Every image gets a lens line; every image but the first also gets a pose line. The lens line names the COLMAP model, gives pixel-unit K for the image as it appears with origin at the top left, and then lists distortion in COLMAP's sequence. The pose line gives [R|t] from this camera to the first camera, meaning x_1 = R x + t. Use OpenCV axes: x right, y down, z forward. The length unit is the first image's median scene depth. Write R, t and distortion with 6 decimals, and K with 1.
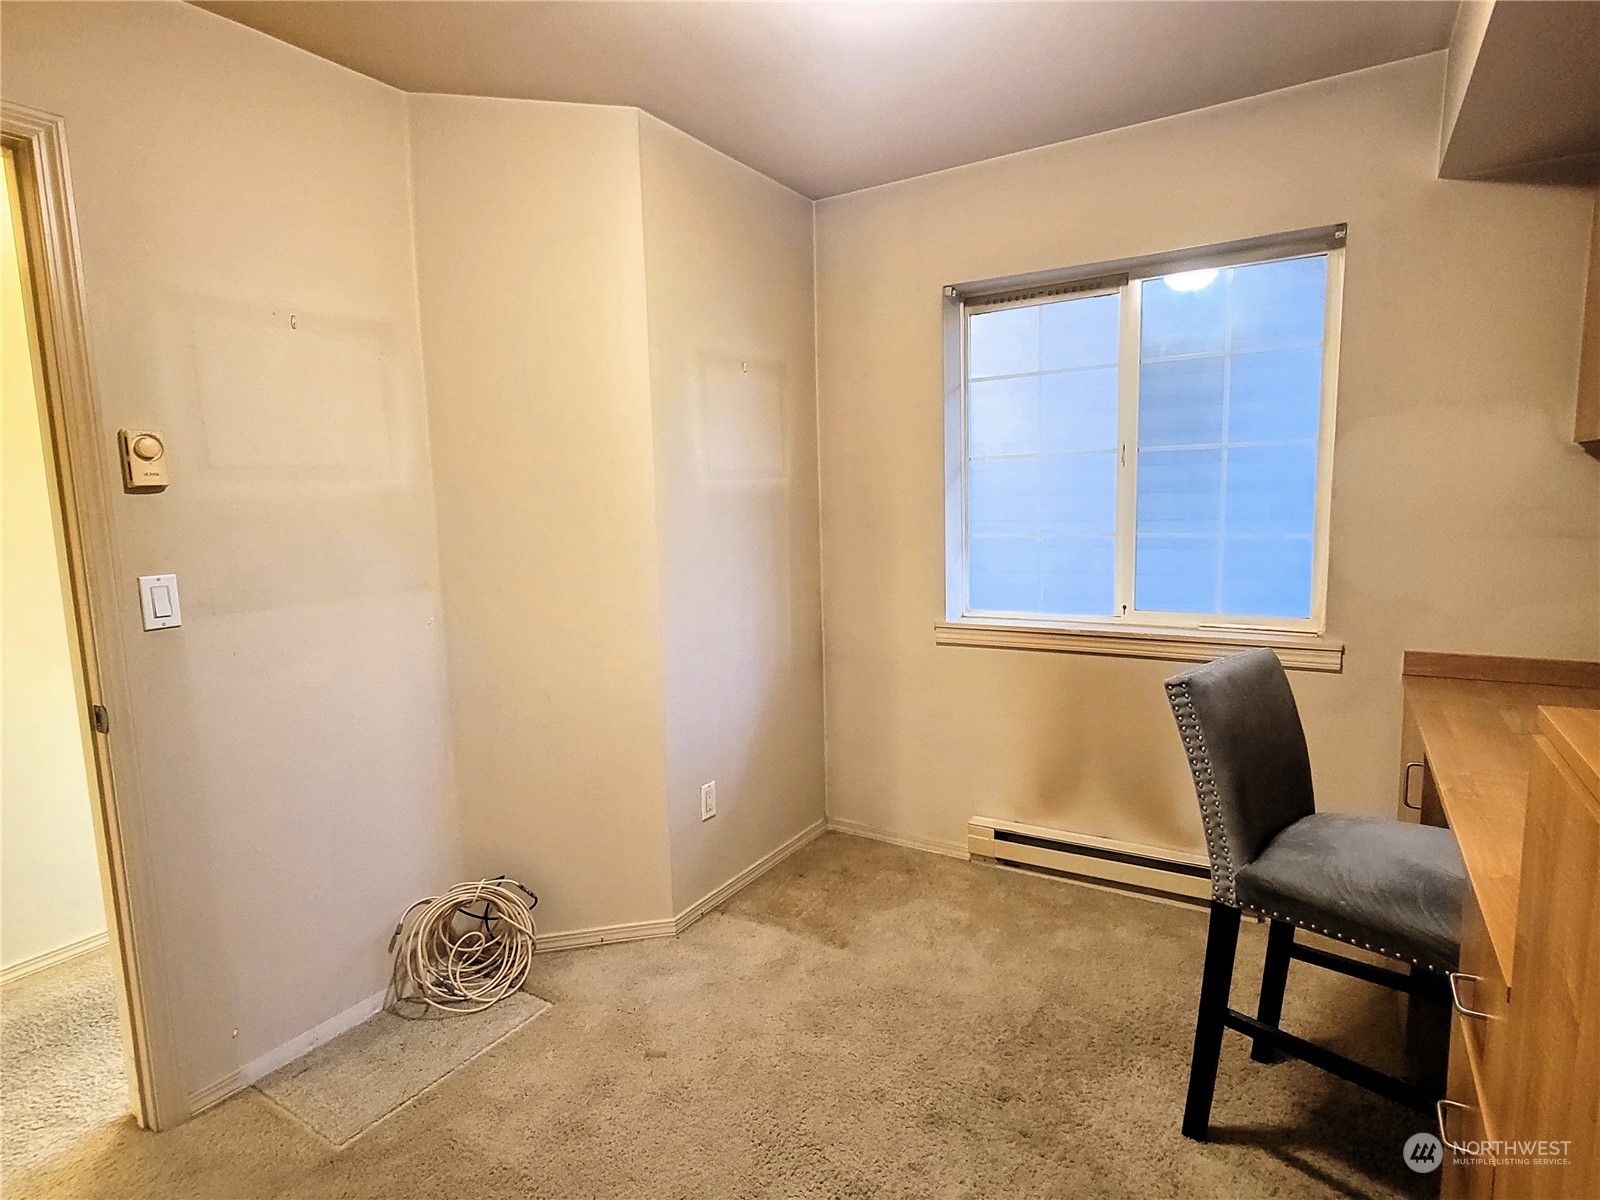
lens RADIAL K [[857.9, 0, 801.7], [0, 857.9, 603.1], [0, 0, 1]] dist [-0.001139, -0.001256]
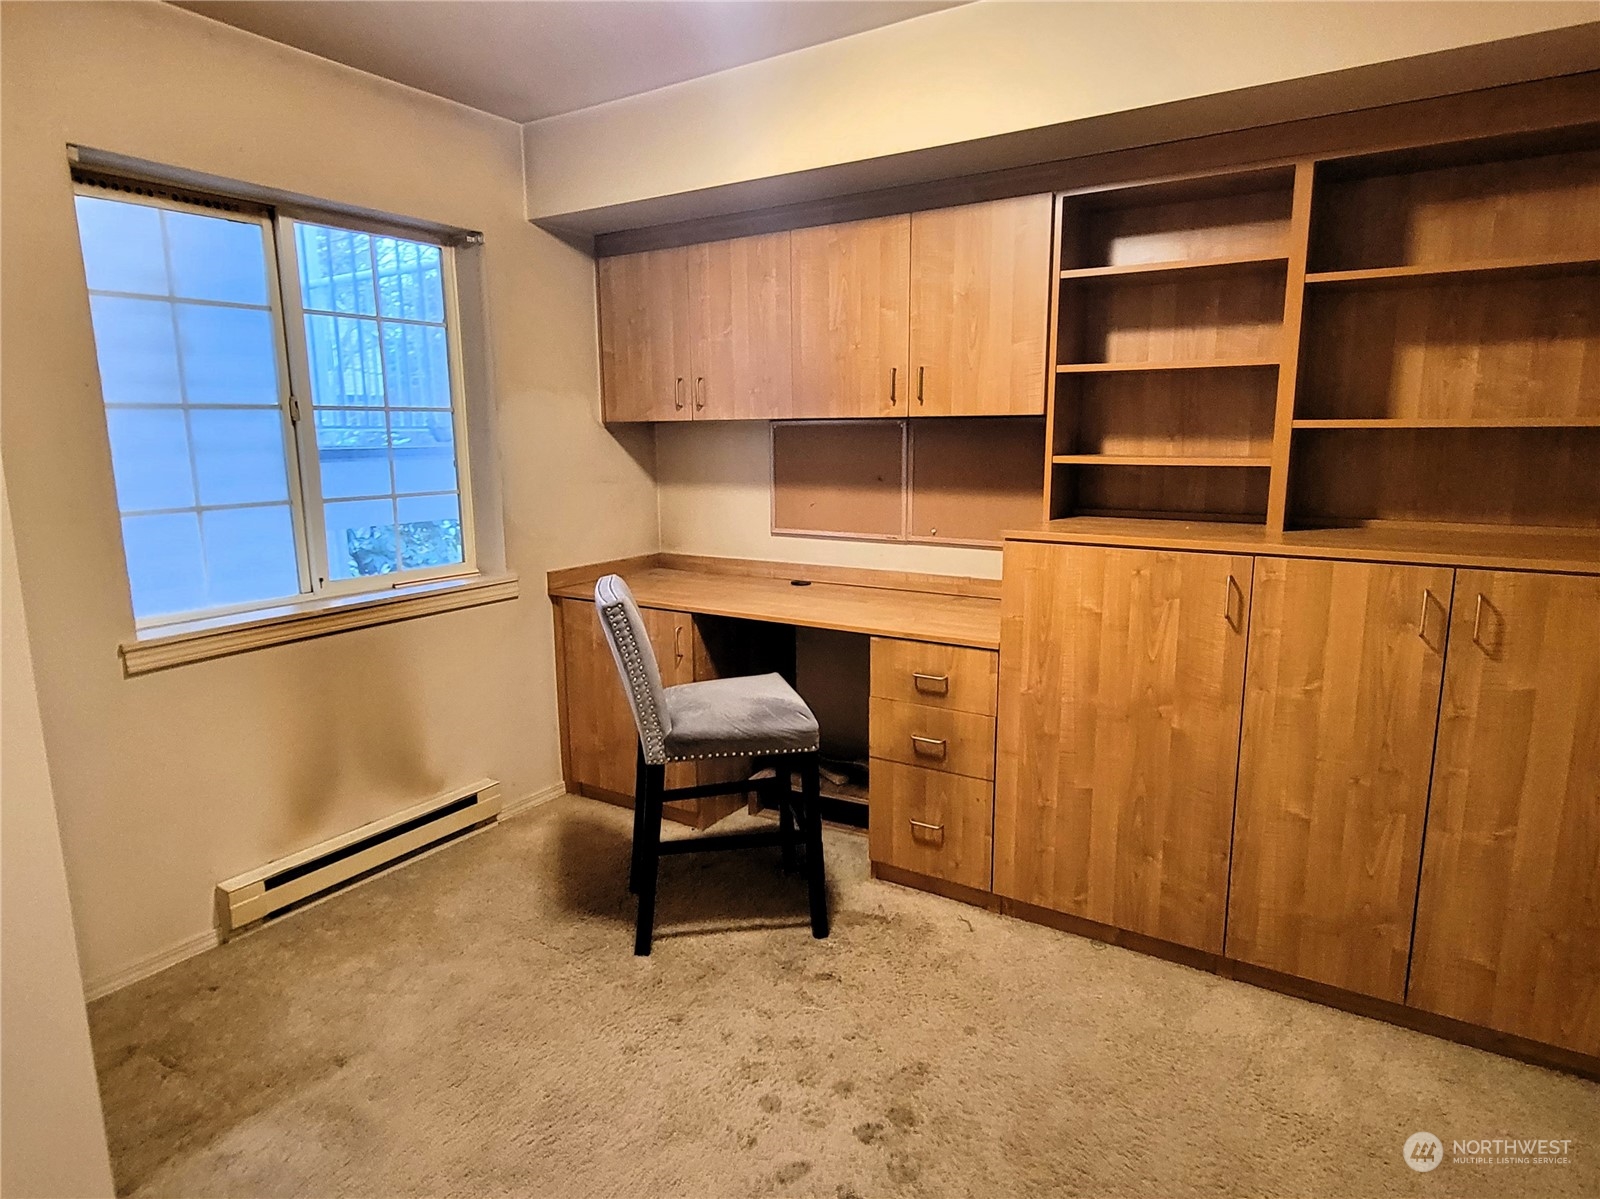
lens RADIAL K [[922.3, 0, 800.0], [0, 922.3, 599.5], [0, 0, 1]] dist [0.006397, 0.004034]
pose [[0.019493, -0.150265, 0.988454, -0.599988], [0.134568, 0.980040, 0.146332, -0.051518], [-0.990713, 0.130161, 0.039325, 0.461921]]
